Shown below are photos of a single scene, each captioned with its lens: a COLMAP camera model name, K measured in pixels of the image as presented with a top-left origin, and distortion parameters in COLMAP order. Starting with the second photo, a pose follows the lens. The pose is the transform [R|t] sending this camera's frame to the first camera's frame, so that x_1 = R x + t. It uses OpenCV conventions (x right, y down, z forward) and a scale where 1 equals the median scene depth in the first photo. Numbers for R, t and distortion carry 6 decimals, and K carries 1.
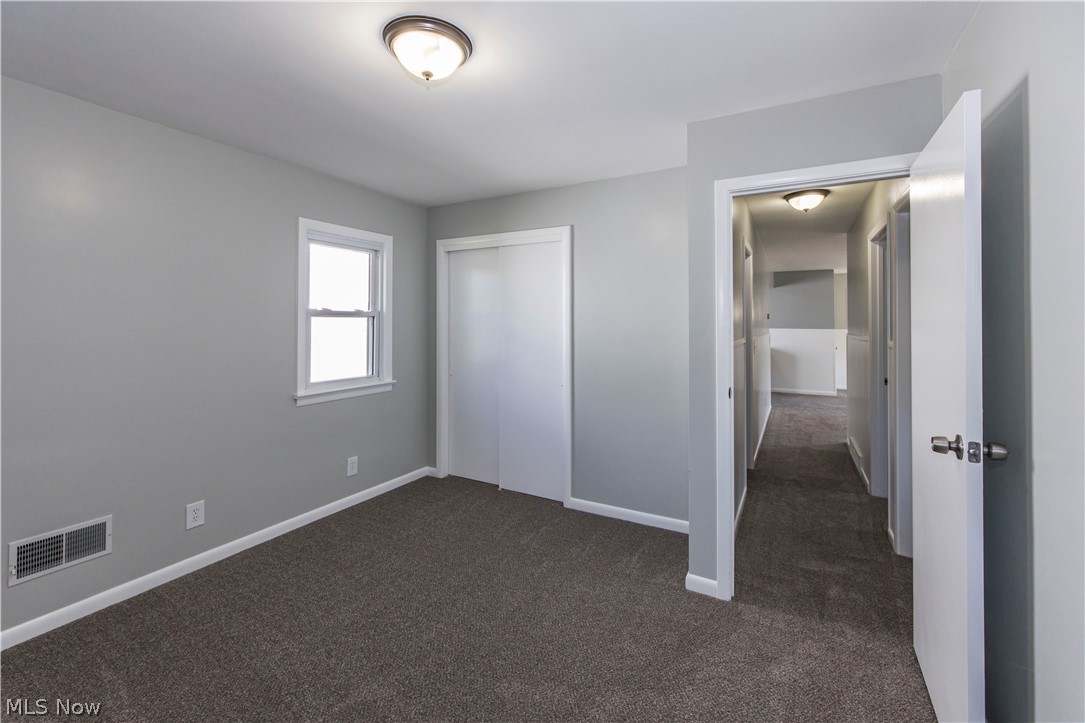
lens RADIAL K [[442.5, 0, 543.4], [0, 442.5, 319.6], [0, 0, 1]] dist [0.000345, 0.000017]
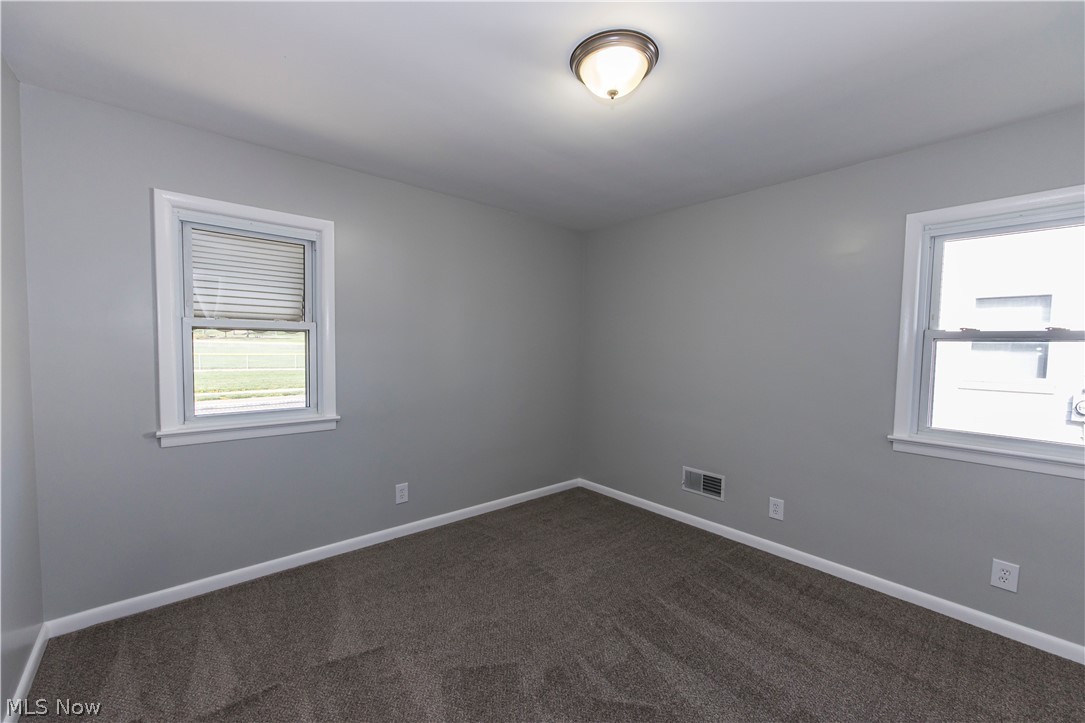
lens RADIAL K [[437.3, 0, 542.5], [0, 437.3, 361.5], [0, 0, 1]] dist [-0.000119, -0.000026]
pose [[-0.346254, 0.032068, -0.937593, 0.426697], [-0.003139, 0.999370, 0.035340, 0.005306], [0.938136, 0.015180, -0.345935, 0.666061]]
